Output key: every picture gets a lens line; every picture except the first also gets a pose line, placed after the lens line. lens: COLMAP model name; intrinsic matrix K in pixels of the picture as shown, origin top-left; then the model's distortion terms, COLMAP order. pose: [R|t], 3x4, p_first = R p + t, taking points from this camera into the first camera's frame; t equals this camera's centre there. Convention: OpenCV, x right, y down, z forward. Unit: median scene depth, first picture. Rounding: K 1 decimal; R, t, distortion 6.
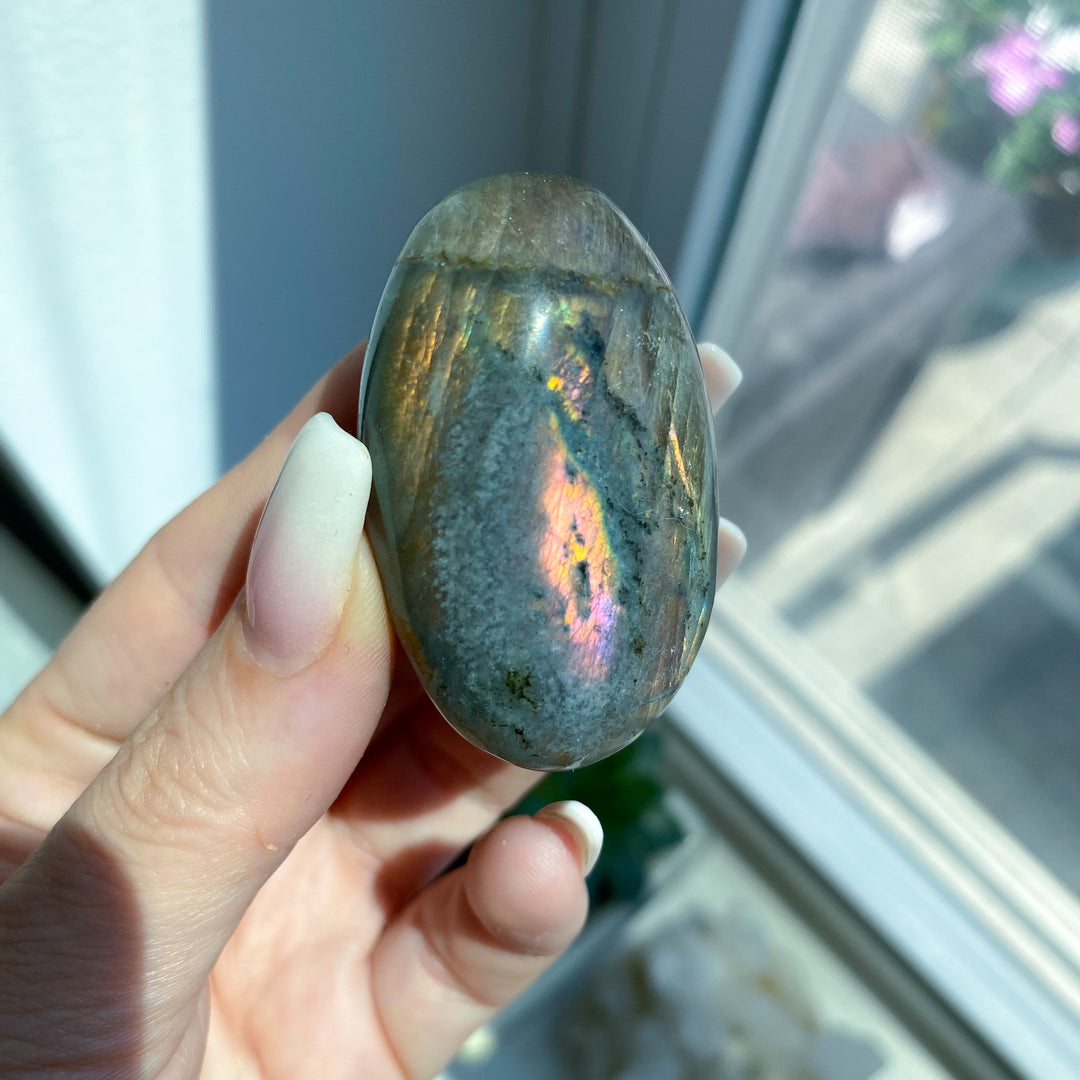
lens RADIAL K [[1134.5, 0, 549.0], [0, 1134.5, 538.5], [0, 0, 1]] dist [0.111983, -0.023705]
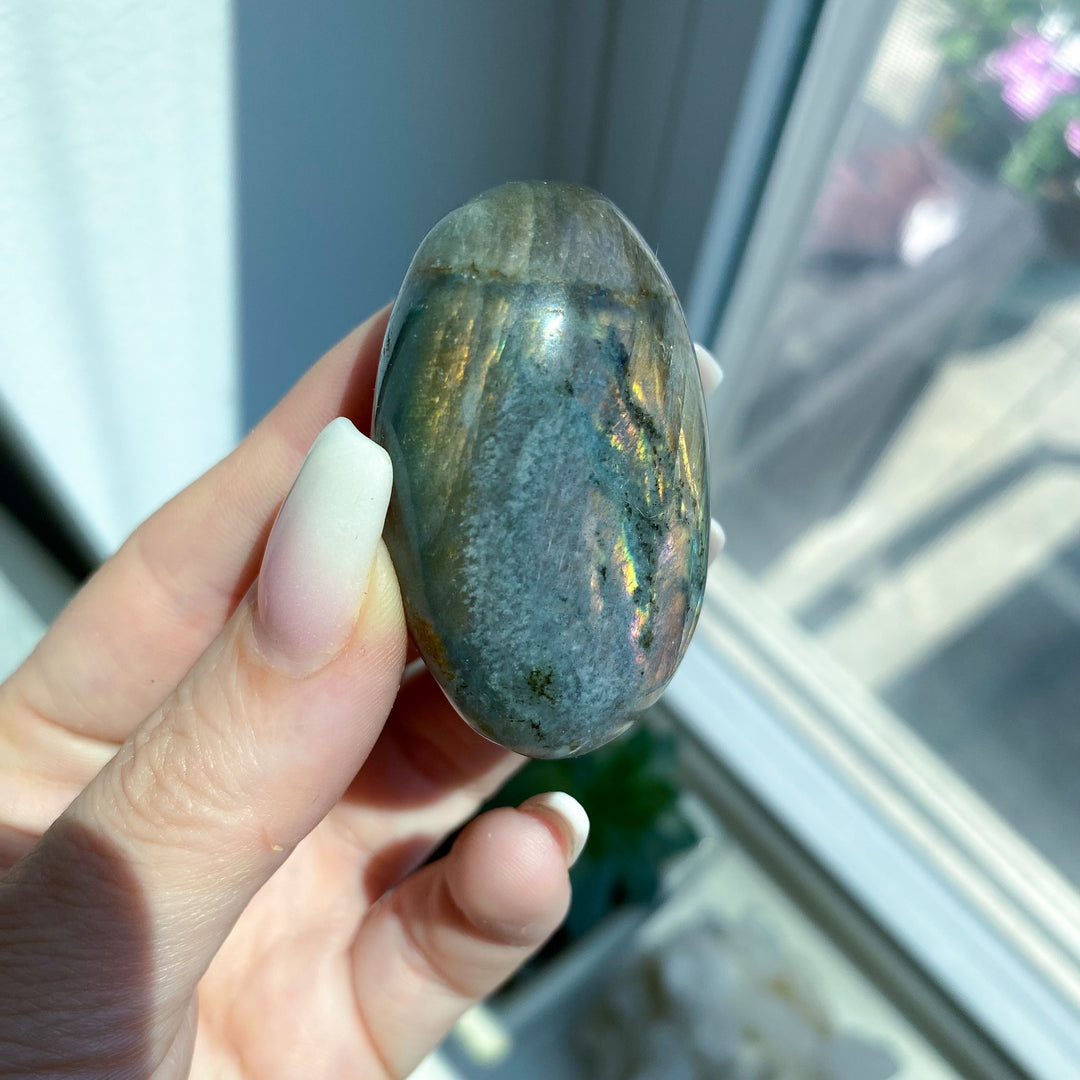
lens RADIAL K [[1134.5, 0, 549.0], [0, 1134.5, 538.5], [0, 0, 1]] dist [0.111983, -0.023705]
pose [[0.990525, -0.013789, 0.136638, -0.164506], [0.005918, 0.998308, 0.057843, -0.065491], [-0.137205, -0.056486, 0.988931, -0.020871]]
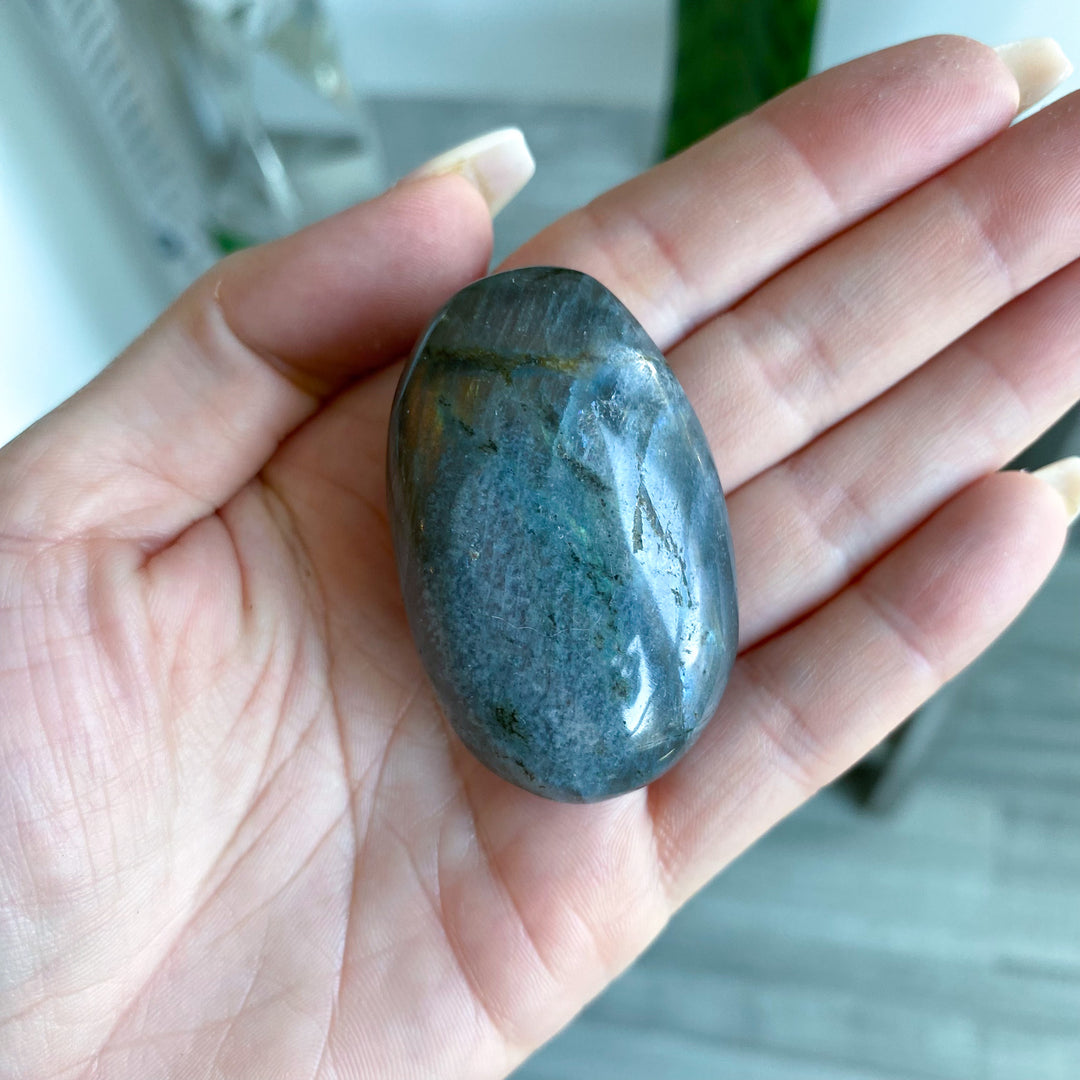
lens RADIAL K [[1134.5, 0, 549.0], [0, 1134.5, 538.5], [0, 0, 1]] dist [0.111983, -0.023705]
pose [[0.925357, -0.021083, -0.378510, 0.456866], [0.003696, 0.998907, -0.046603, 0.001562], [0.379079, 0.041726, 0.924423, -0.031231]]
